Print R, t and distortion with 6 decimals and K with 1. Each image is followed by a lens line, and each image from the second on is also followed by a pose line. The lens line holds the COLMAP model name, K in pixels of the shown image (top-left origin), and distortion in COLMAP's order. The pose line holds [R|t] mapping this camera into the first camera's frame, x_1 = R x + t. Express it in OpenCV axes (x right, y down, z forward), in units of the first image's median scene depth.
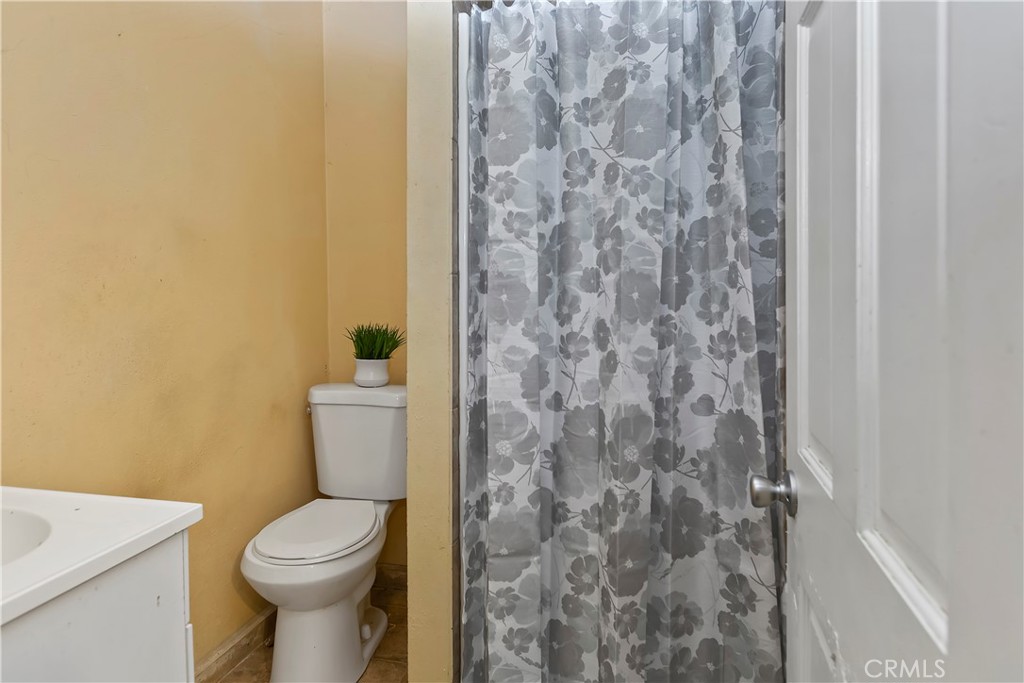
lens RADIAL K [[599.2, 0, 511.2], [0, 599.2, 311.7], [0, 0, 1]] dist [0.000261, -0.001358]
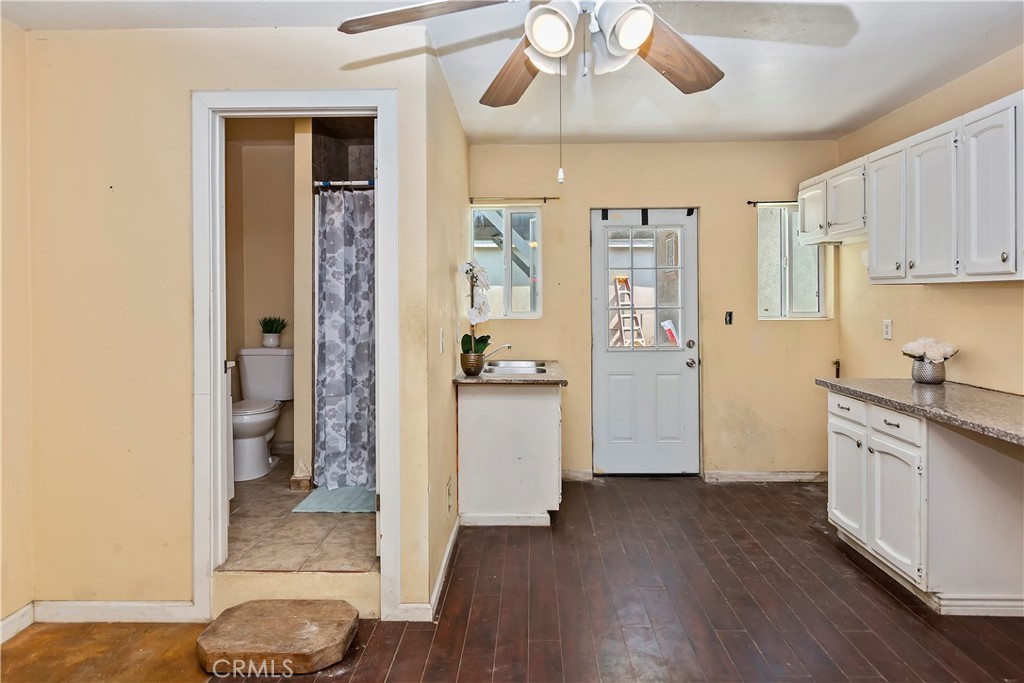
lens RADIAL K [[599.2, 0, 511.2], [0, 599.2, 311.7], [0, 0, 1]] dist [0.000261, -0.001358]
pose [[0.975724, 0.000104, 0.219002, 0.181444], [0.006210, 0.999585, -0.028140, 0.099808], [-0.218914, 0.028817, 0.975318, -1.781636]]
